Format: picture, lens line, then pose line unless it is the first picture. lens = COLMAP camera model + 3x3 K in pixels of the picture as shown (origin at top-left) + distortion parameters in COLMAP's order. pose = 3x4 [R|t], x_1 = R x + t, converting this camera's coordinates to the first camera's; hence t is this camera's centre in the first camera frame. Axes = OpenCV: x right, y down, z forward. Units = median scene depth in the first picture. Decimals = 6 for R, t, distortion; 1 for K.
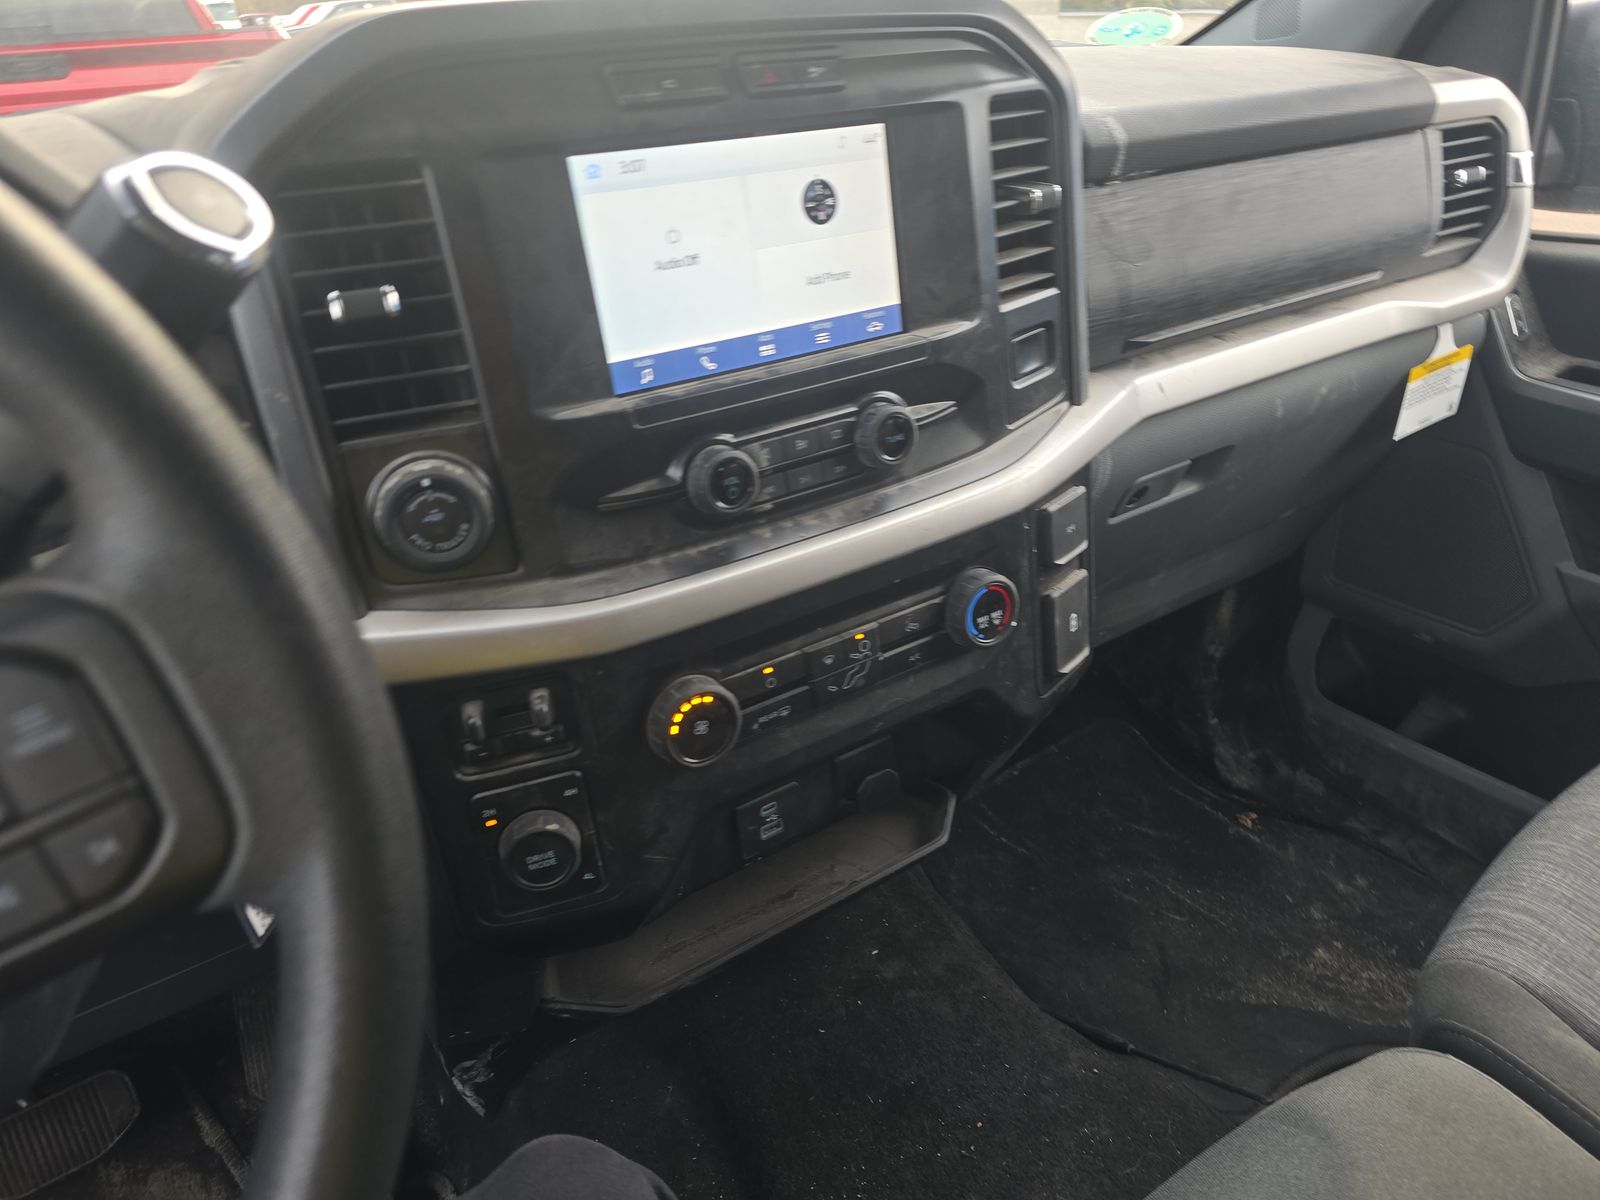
lens RADIAL K [[1060.3, 0, 790.2], [0, 1060.3, 596.3], [0, 0, 1]] dist [0.063514, -0.051462]
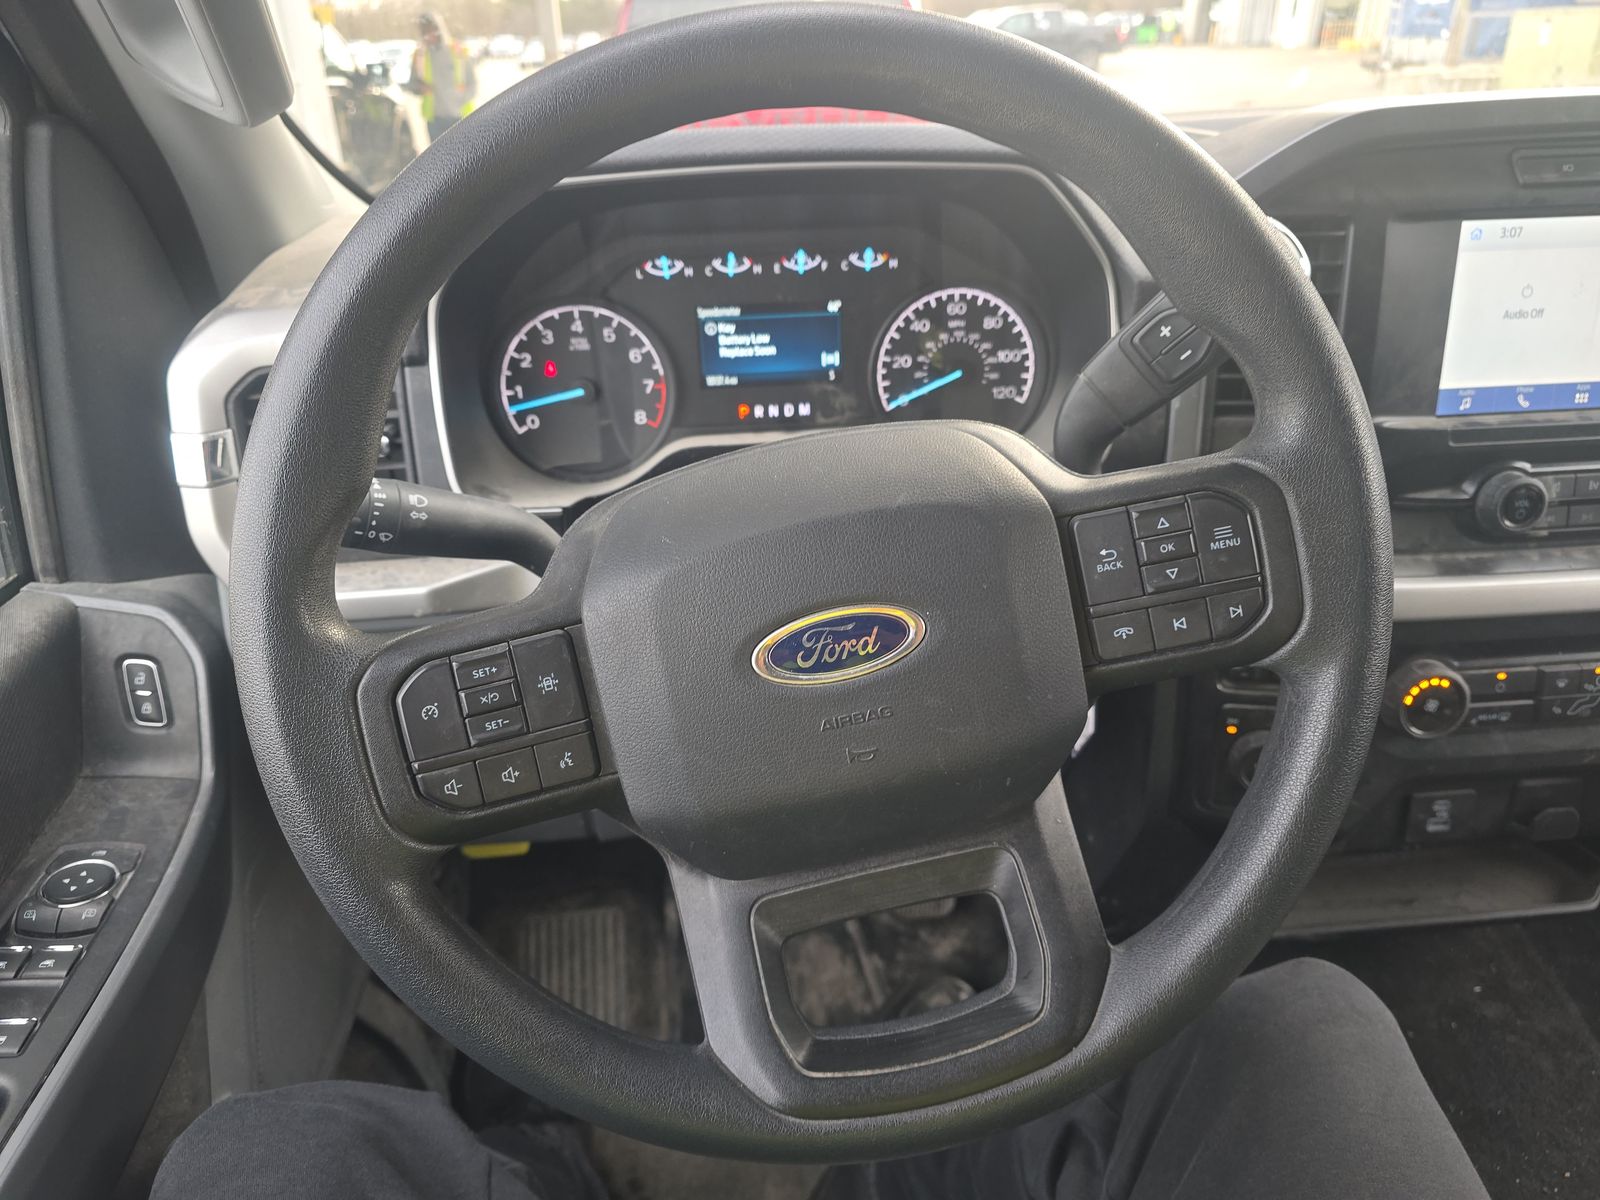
lens RADIAL K [[1060.3, 0, 790.2], [0, 1060.3, 596.3], [0, 0, 1]] dist [0.063514, -0.051462]
pose [[0.881957, 0.228865, -0.412036, -0.244032], [-0.238944, 0.970639, 0.027686, 0.142353], [0.406274, 0.074036, 0.910747, -0.371023]]
